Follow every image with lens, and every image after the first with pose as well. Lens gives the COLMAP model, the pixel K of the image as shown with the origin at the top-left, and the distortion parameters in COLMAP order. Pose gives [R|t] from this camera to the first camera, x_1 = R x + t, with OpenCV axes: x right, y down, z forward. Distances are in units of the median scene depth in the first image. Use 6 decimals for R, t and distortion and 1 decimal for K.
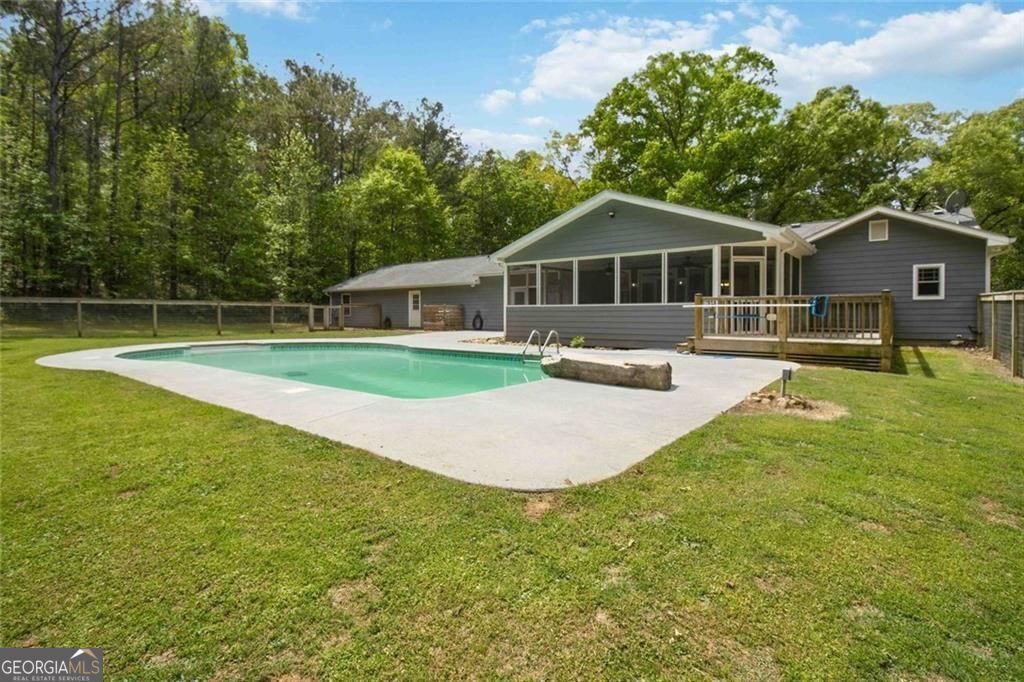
lens RADIAL K [[480.9, 0, 521.3], [0, 480.9, 324.0], [0, 0, 1]] dist [-0.005039, -0.000845]
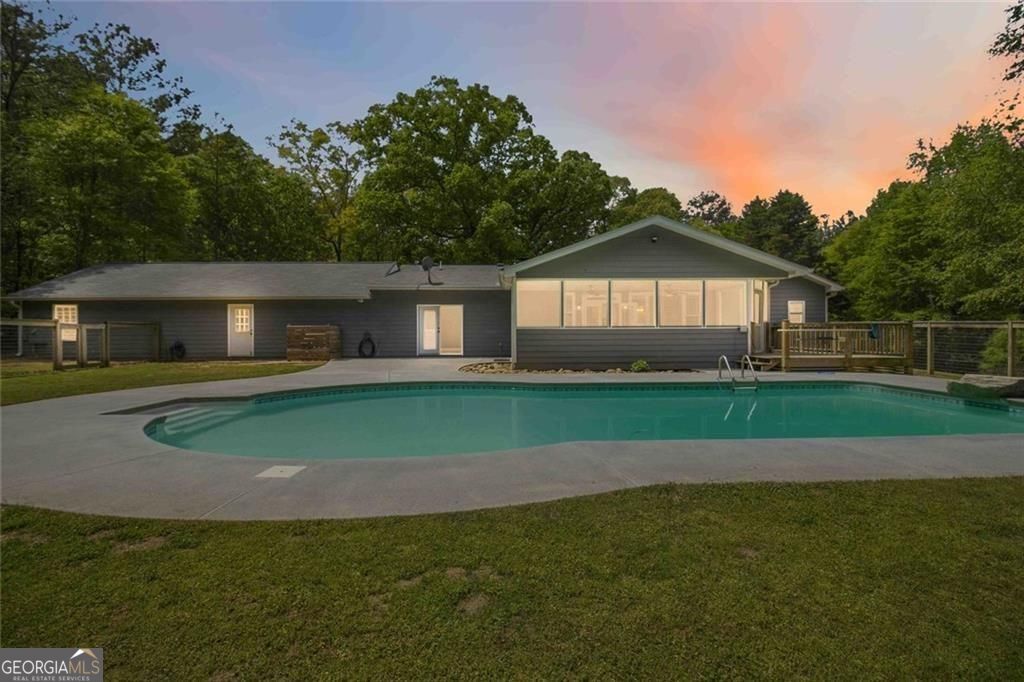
lens RADIAL K [[480.9, 0, 512.5], [0, 480.9, 336.9], [0, 0, 1]] dist [-0.005039, -0.000845]
pose [[0.767727, -0.005947, 0.640749, -0.412812], [0.016544, 0.999808, -0.010543, -0.008909], [-0.640563, 0.018694, 0.767678, 0.240855]]
